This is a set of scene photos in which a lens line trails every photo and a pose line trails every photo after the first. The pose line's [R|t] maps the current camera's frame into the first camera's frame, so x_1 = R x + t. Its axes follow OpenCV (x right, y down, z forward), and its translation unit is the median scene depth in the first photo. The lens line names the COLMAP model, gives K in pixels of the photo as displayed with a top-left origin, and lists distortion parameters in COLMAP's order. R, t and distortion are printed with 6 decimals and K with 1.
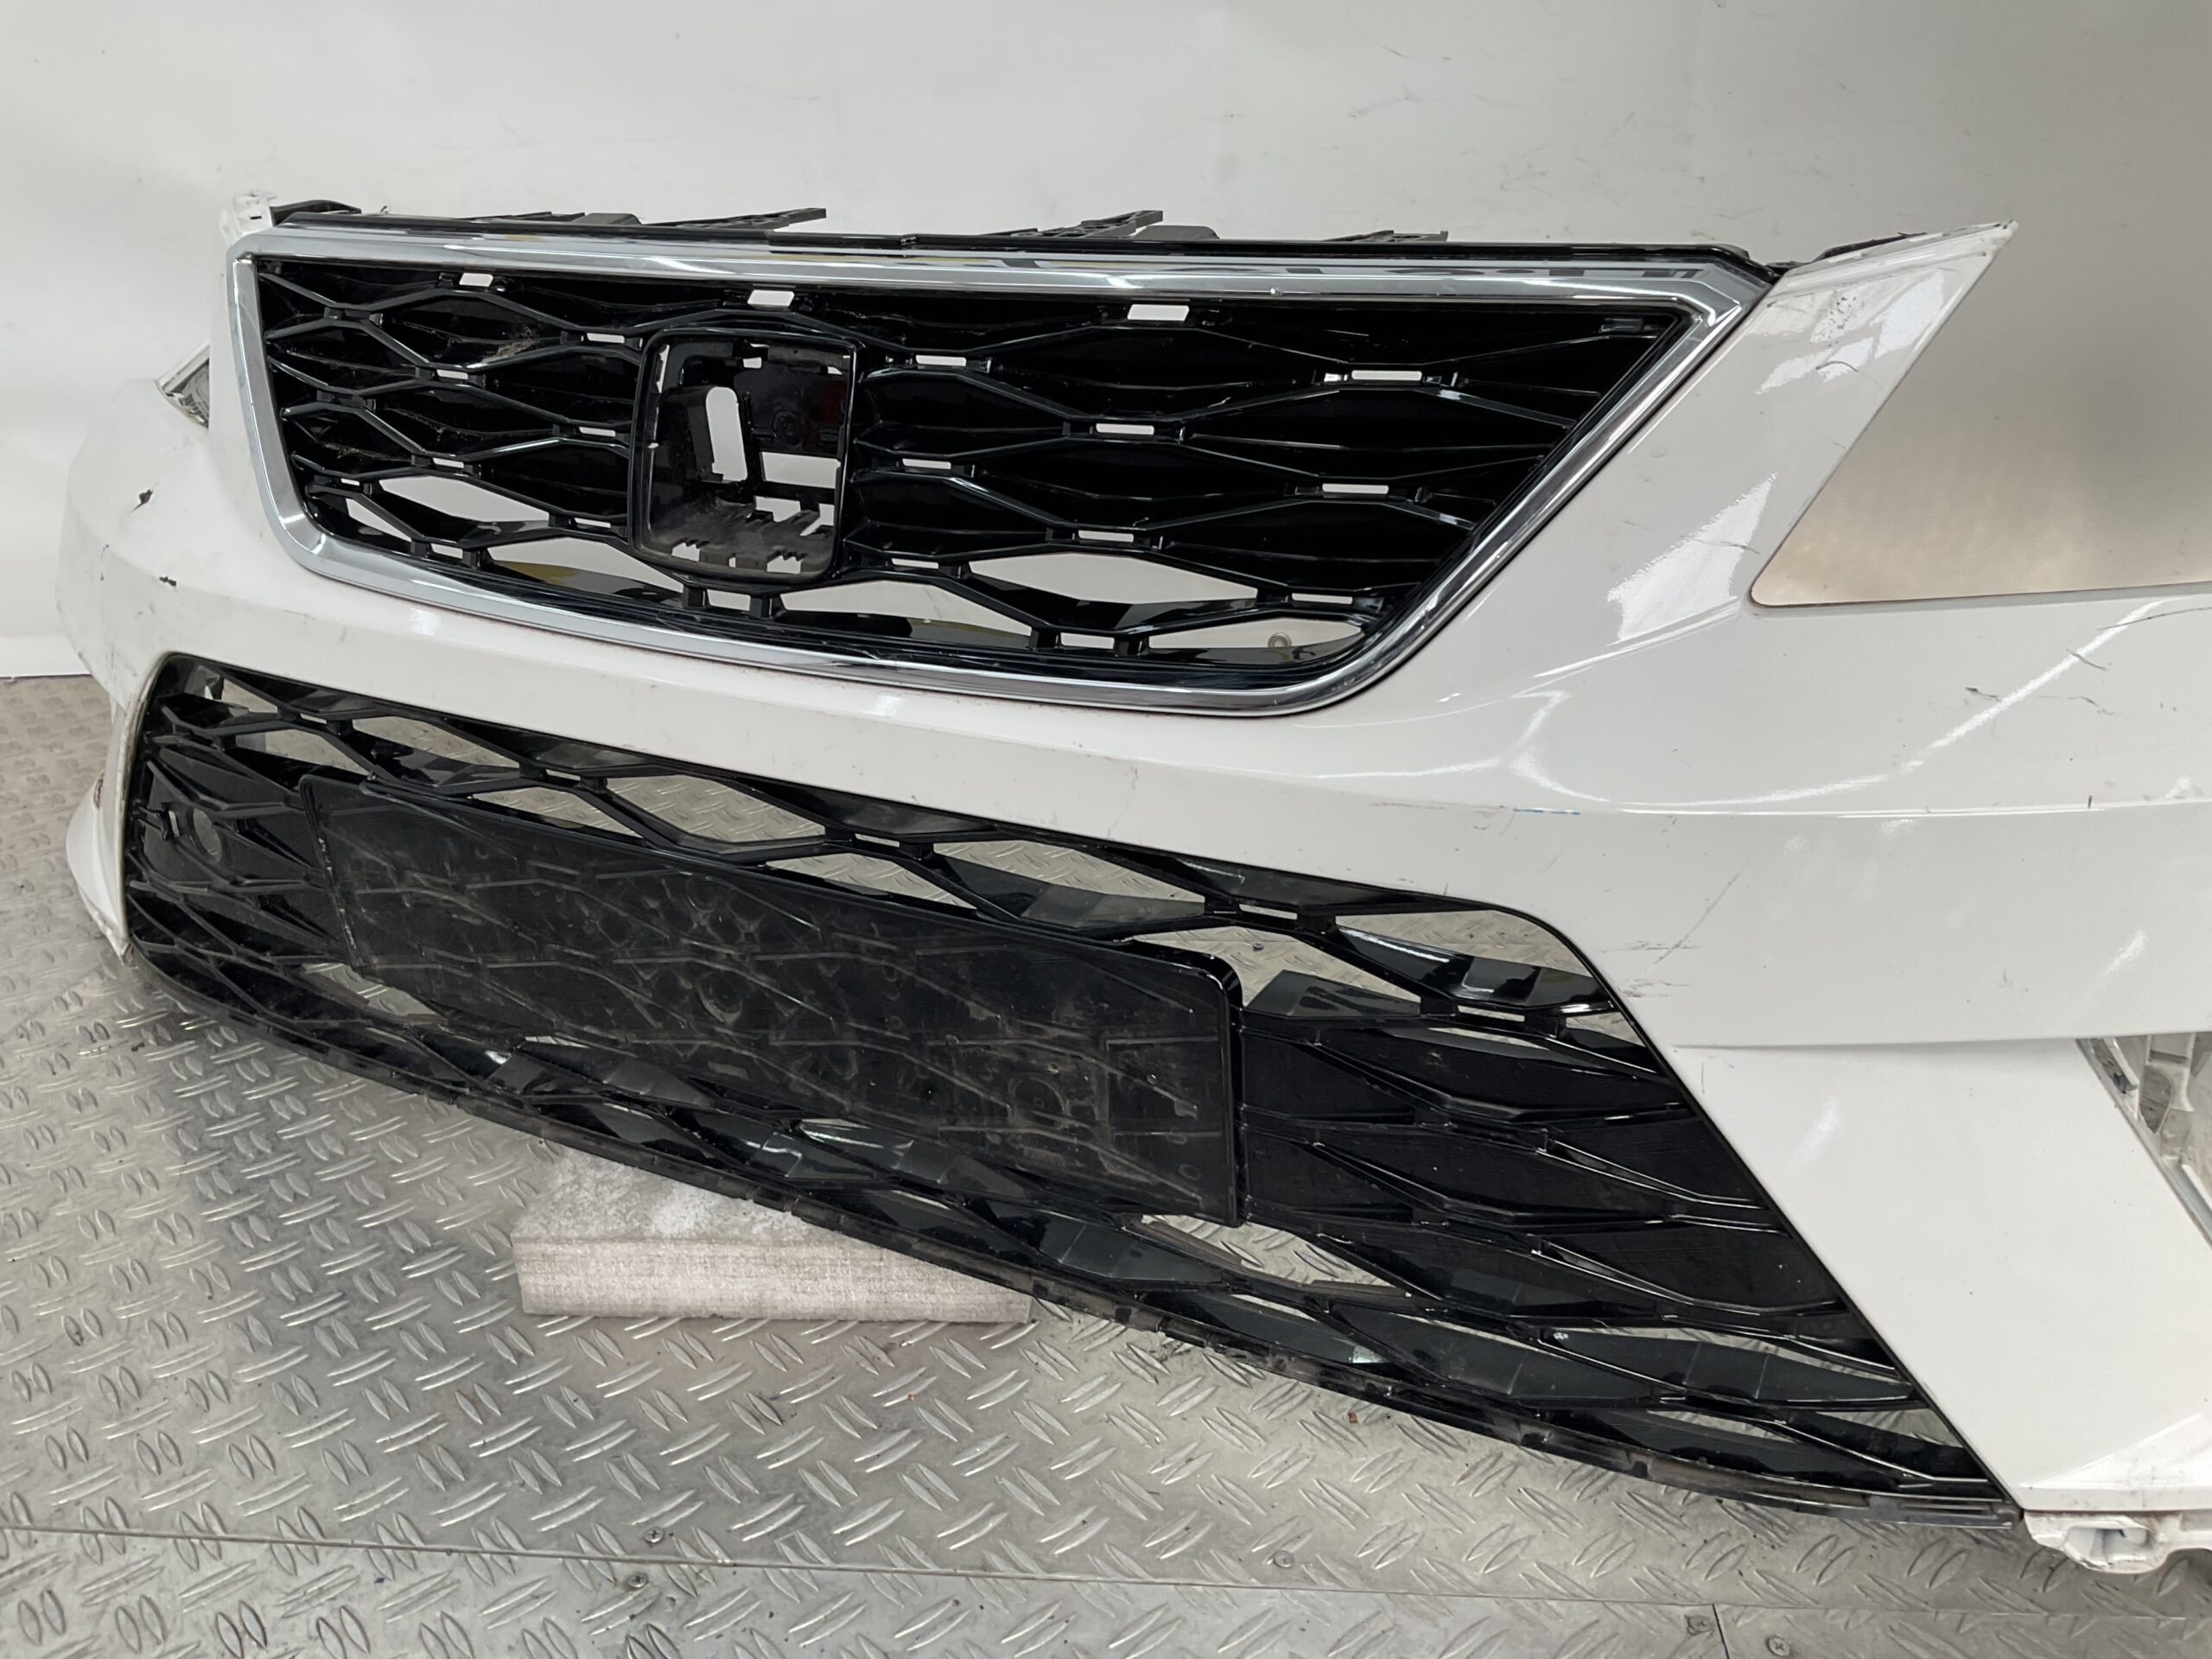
lens RADIAL K [[1805.1, 0, 1106.0], [0, 1805.1, 829.5], [0, 0, 1]] dist [0.141698, -0.290832]
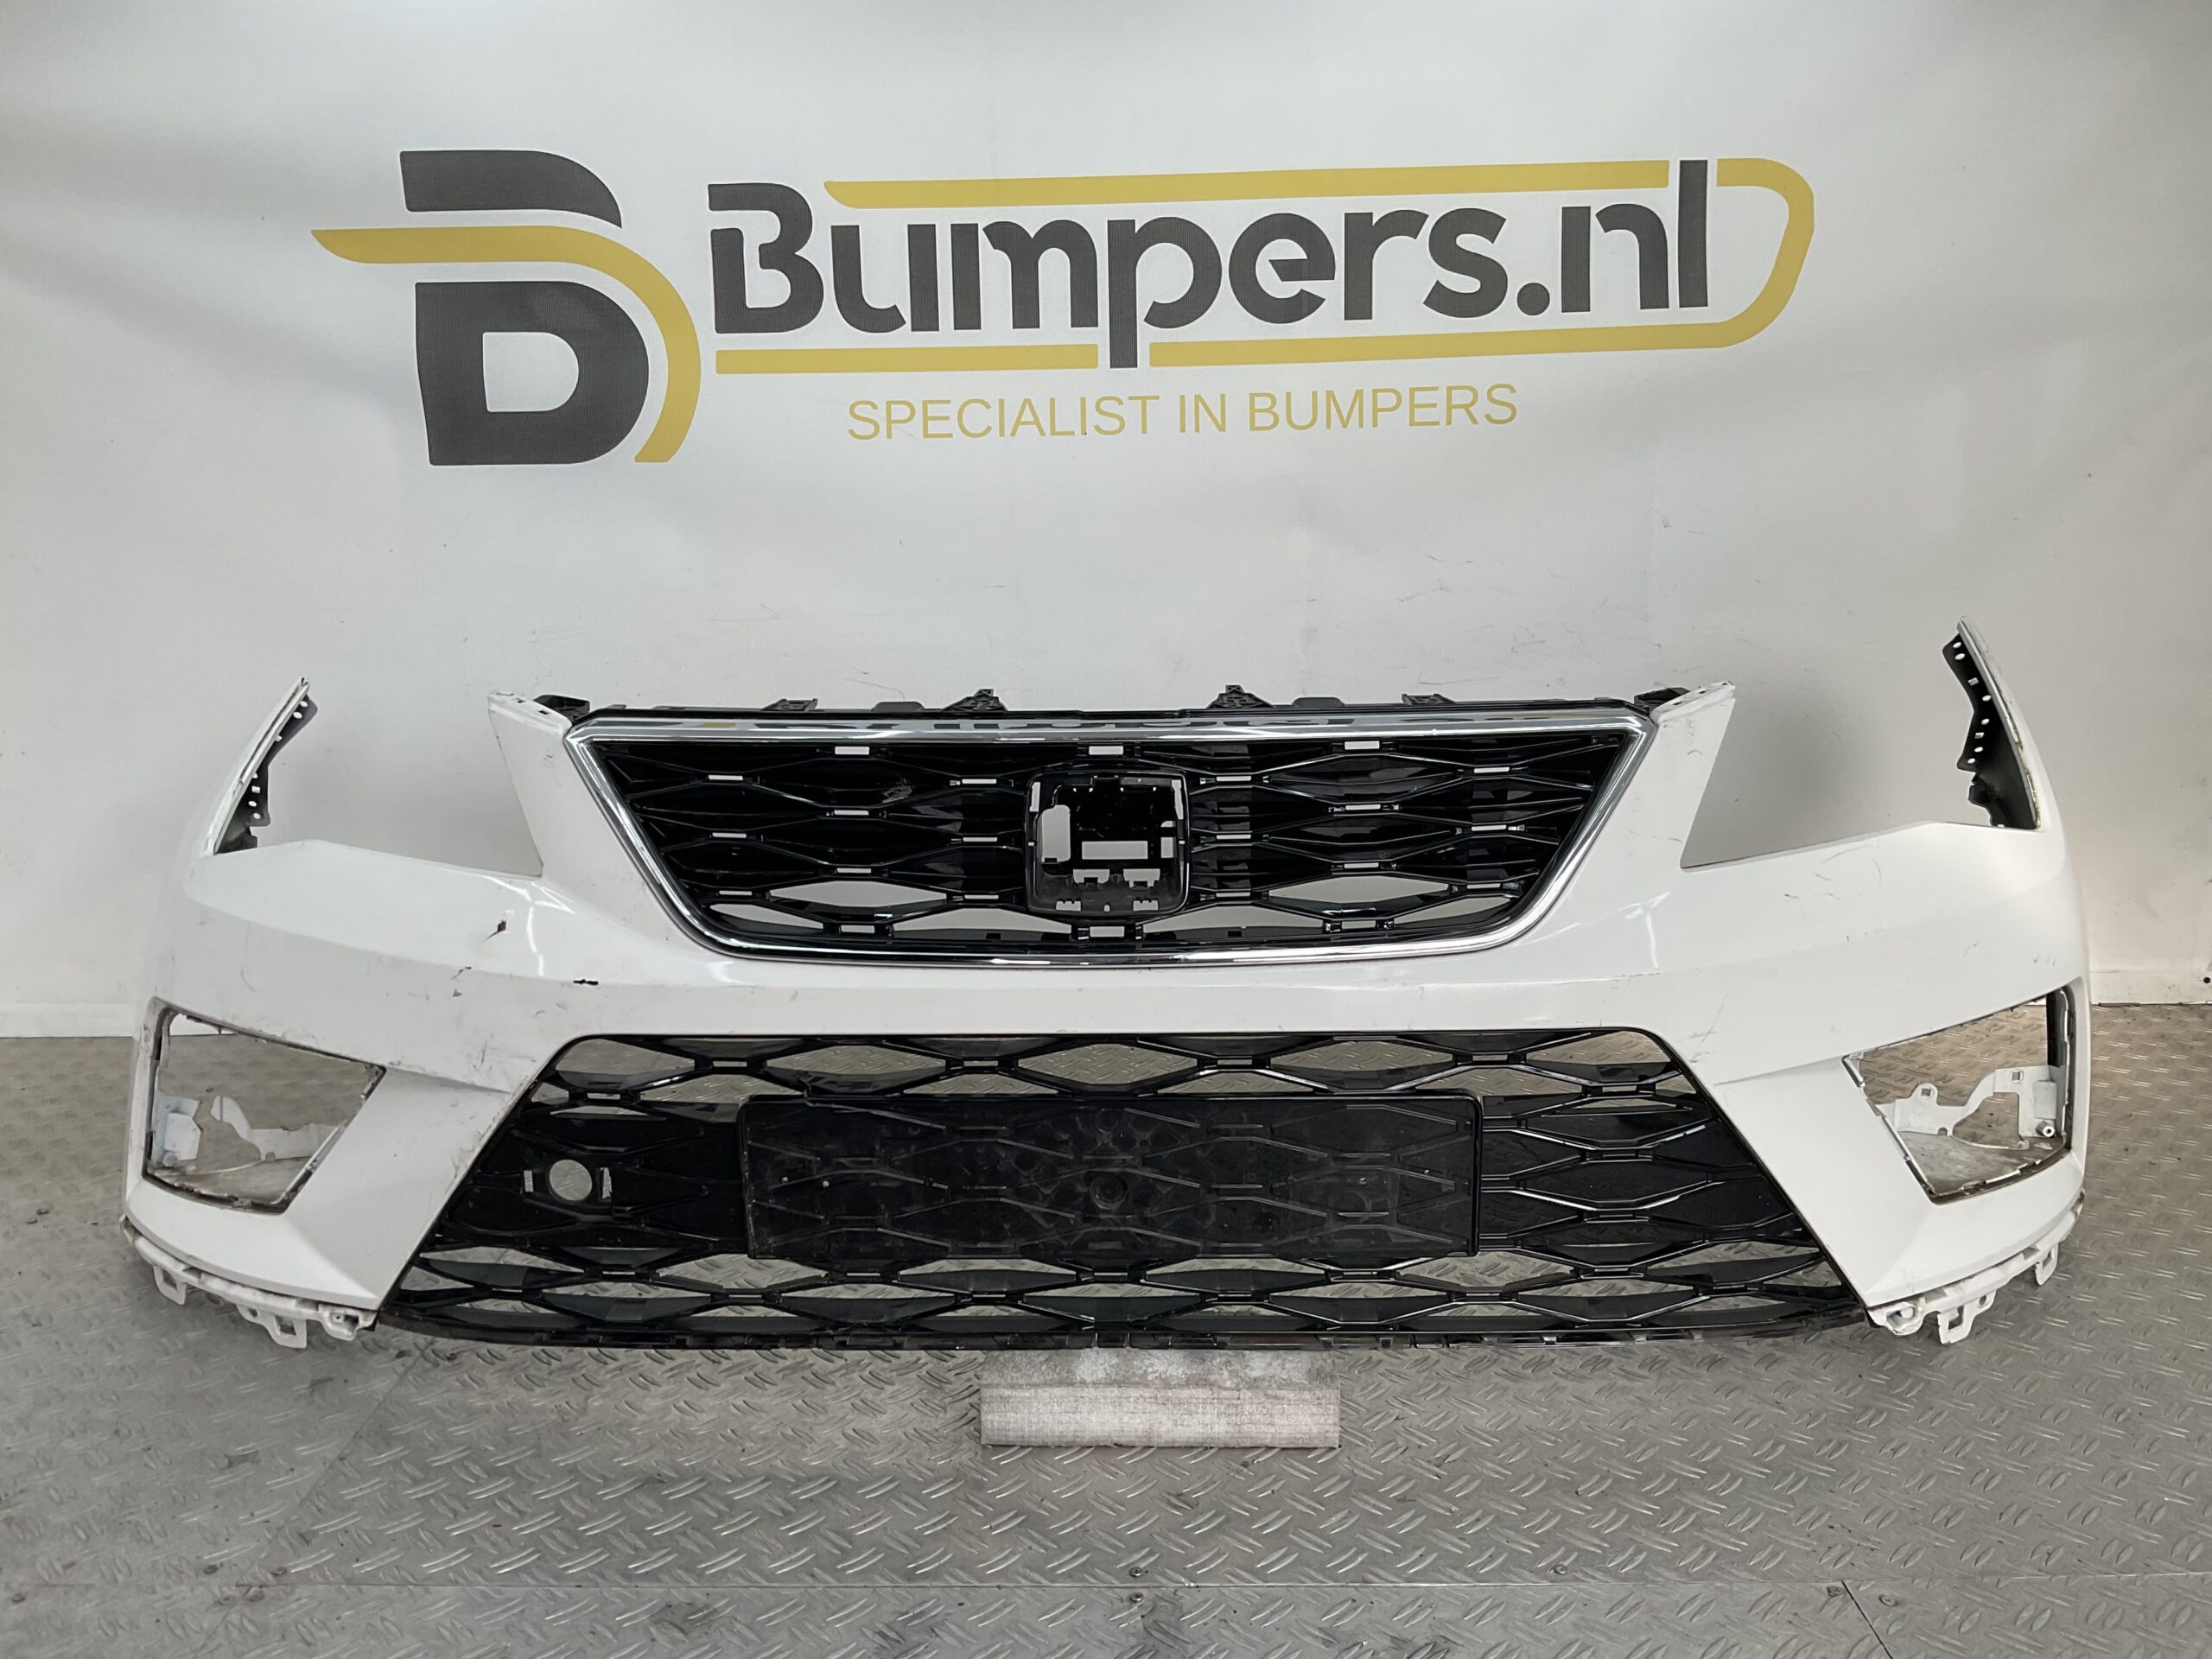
lens RADIAL K [[1805.1, 0, 1106.0], [0, 1805.1, 829.5], [0, 0, 1]] dist [0.141698, -0.290832]
pose [[0.893371, -0.086411, 0.440932, -0.869315], [0.174808, 0.970862, -0.163915, 0.046480], [-0.413920, 0.223516, 0.882446, -0.412811]]
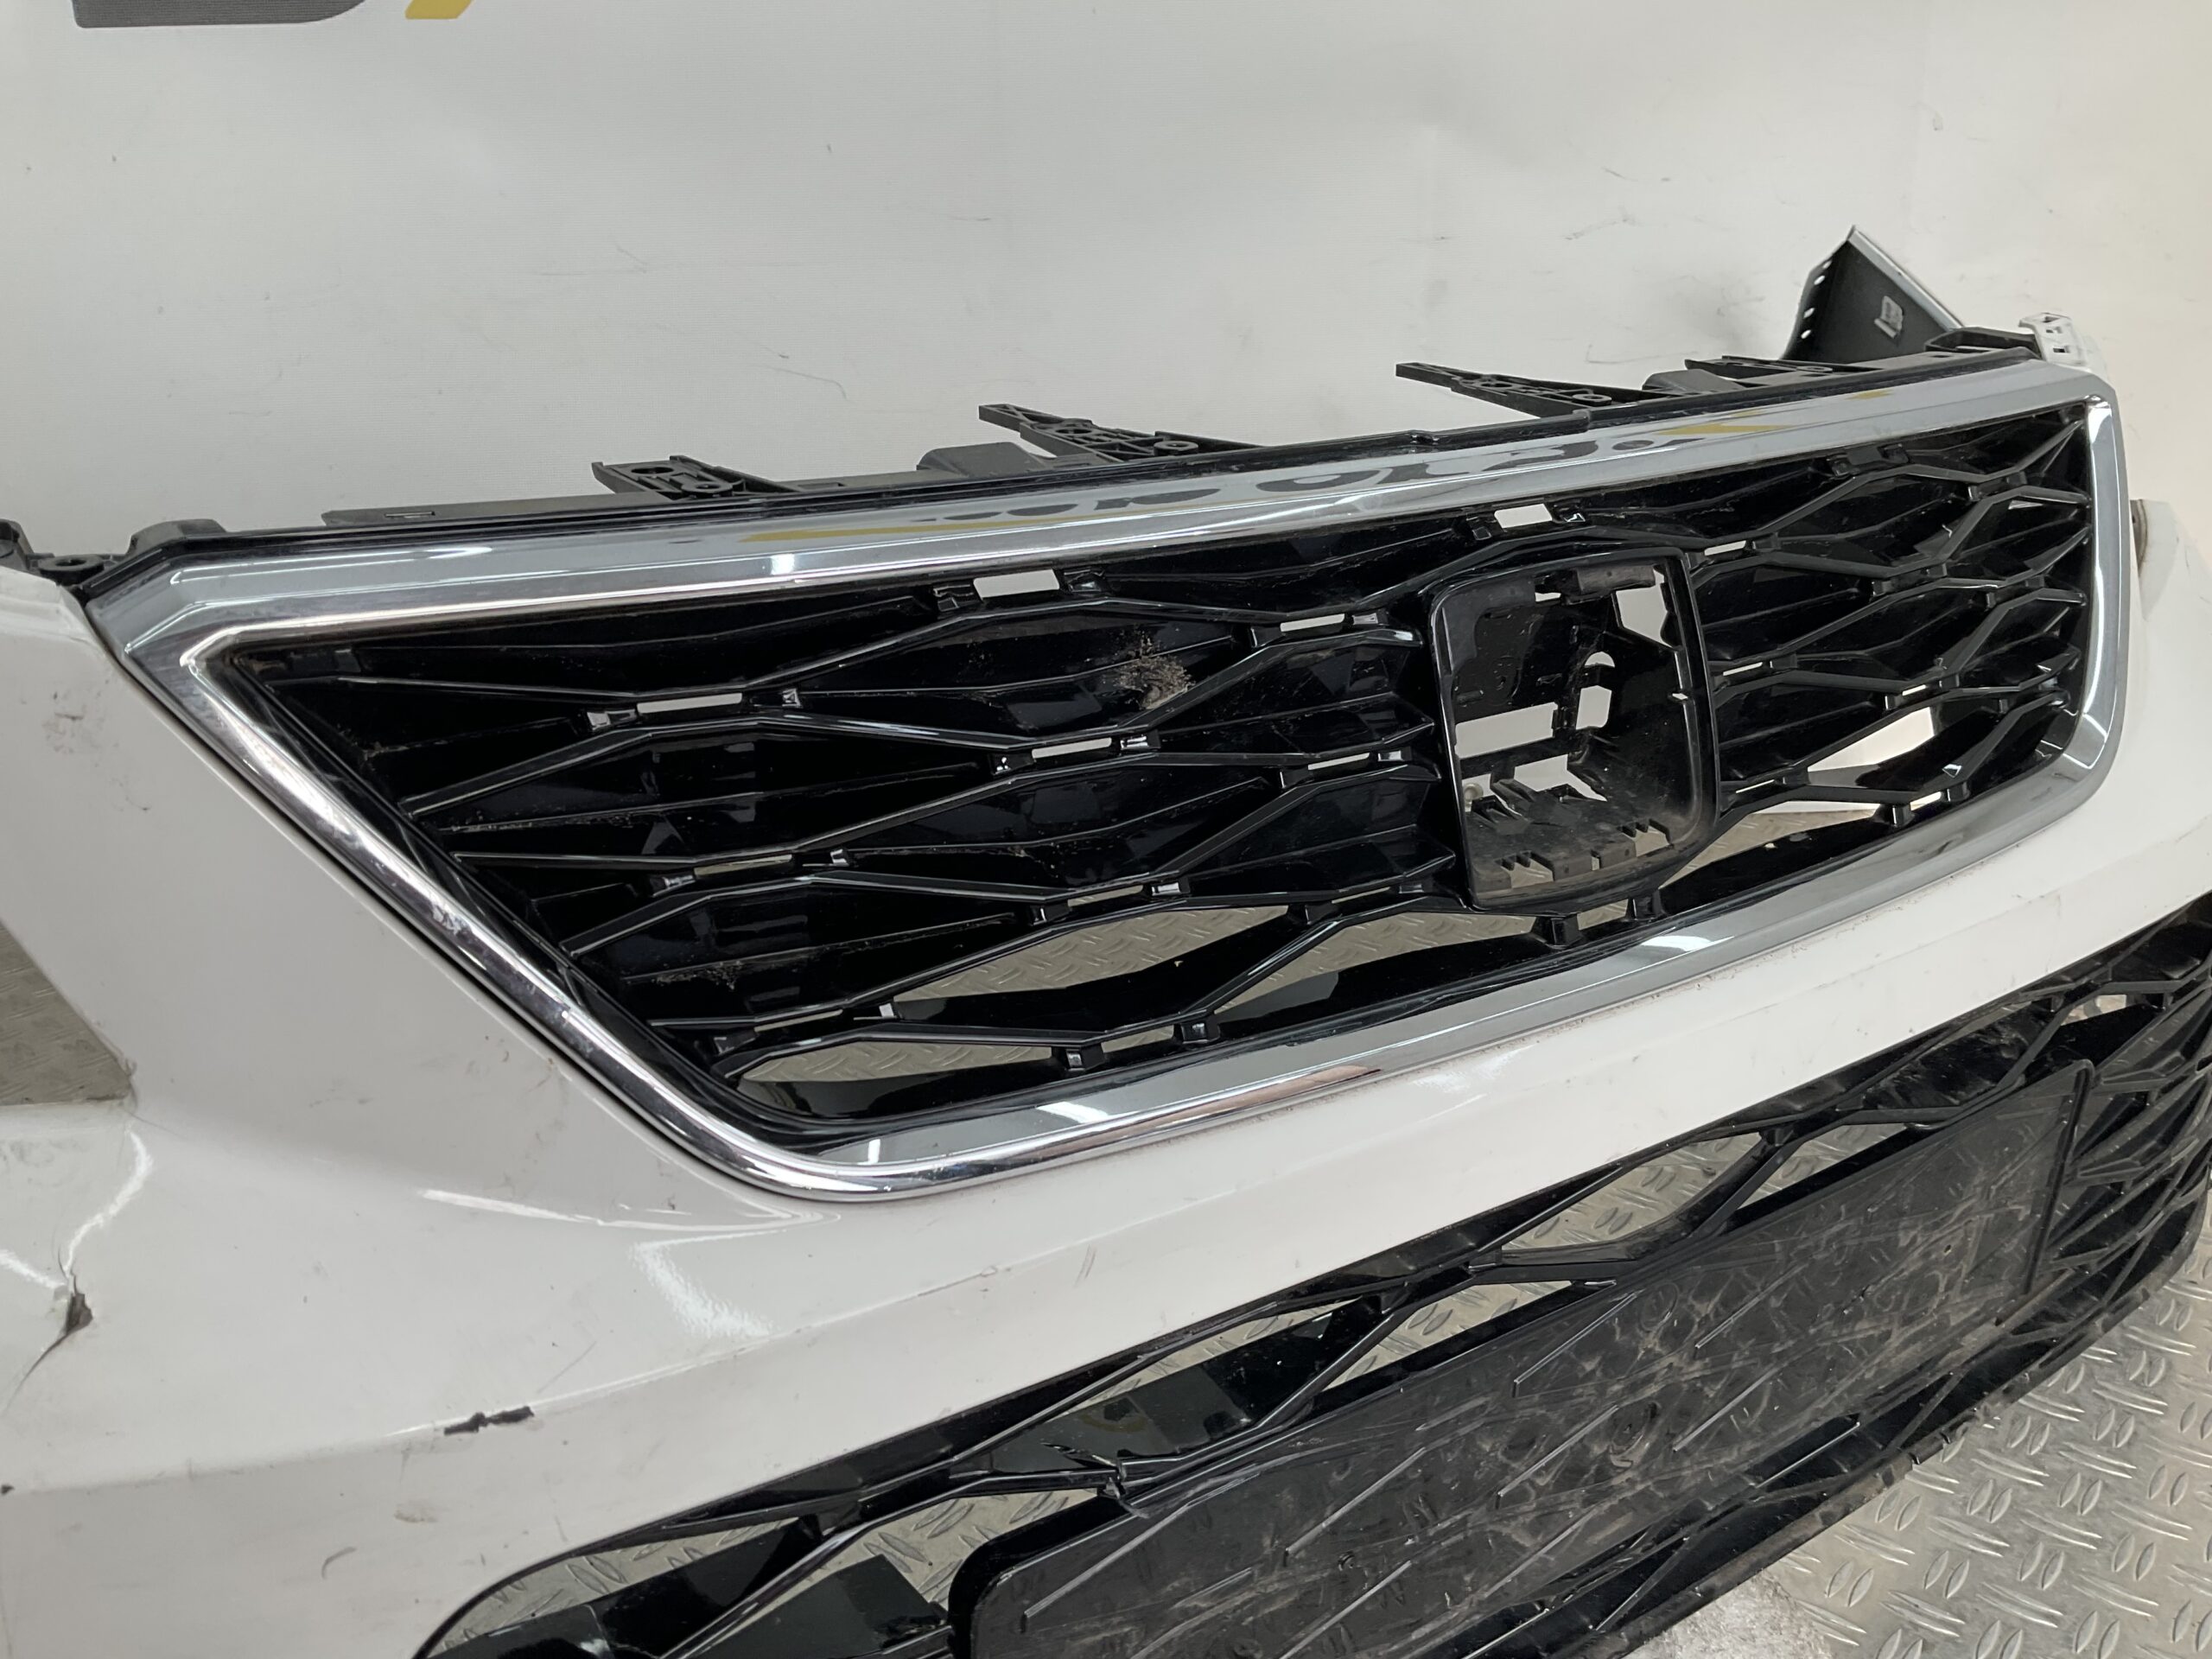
lens RADIAL K [[1805.1, 0, 1106.0], [0, 1805.1, 829.5], [0, 0, 1]] dist [0.141698, -0.290832]
pose [[0.482349, -0.295116, 0.824770, -0.867629], [0.337706, 0.931408, 0.135772, -0.313246], [-0.808266, 0.213040, 0.548926, 0.722034]]
